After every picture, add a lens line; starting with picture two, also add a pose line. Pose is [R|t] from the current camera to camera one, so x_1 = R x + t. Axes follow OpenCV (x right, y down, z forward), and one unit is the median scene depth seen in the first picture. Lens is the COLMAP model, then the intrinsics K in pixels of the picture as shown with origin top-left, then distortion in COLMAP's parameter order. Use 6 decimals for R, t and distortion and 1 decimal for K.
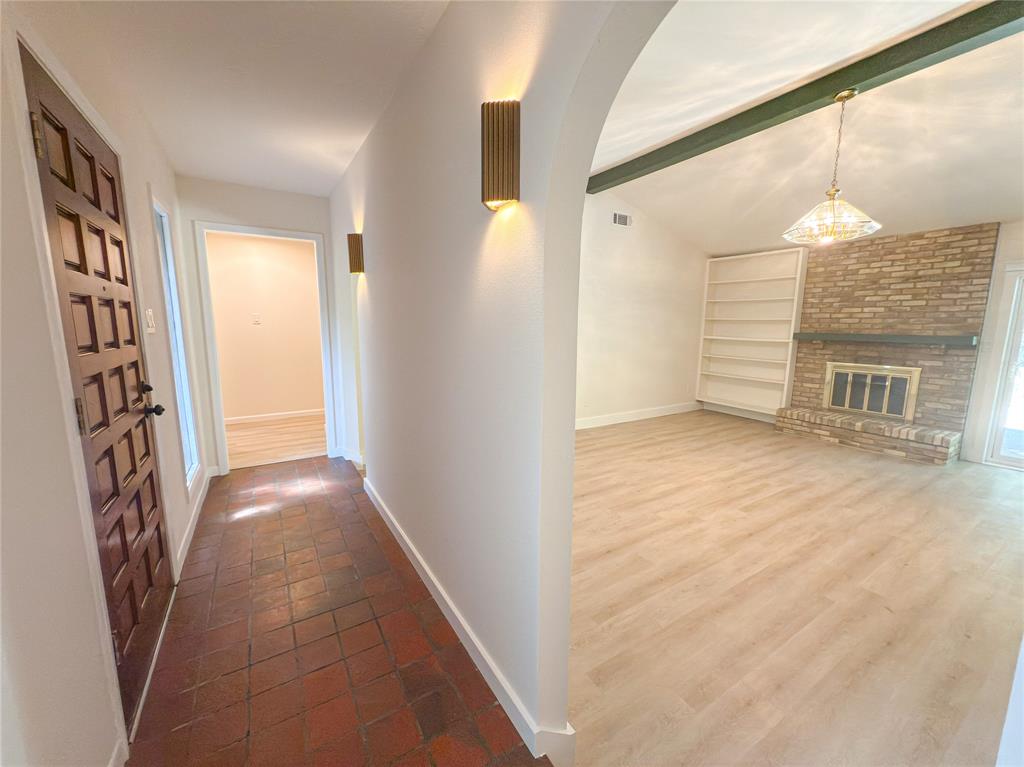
lens RADIAL K [[407.6, 0, 512.9], [0, 407.6, 382.5], [0, 0, 1]] dist [-0.000382, 0.001047]
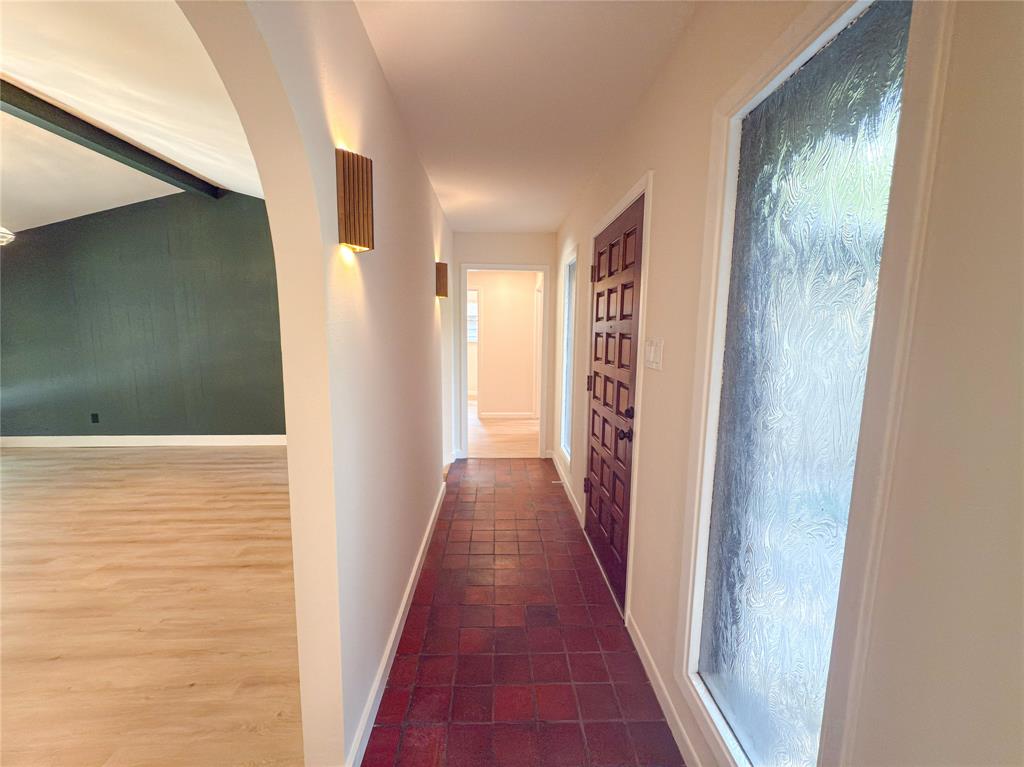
lens RADIAL K [[407.6, 0, 512.0], [0, 407.6, 381.2], [0, 0, 1]] dist [-0.000382, 0.001047]
pose [[-0.869618, -0.075591, 0.487905, -0.496339], [0.057437, 0.966012, 0.252036, -0.154040], [-0.490374, 0.247199, -0.835719, 0.873711]]
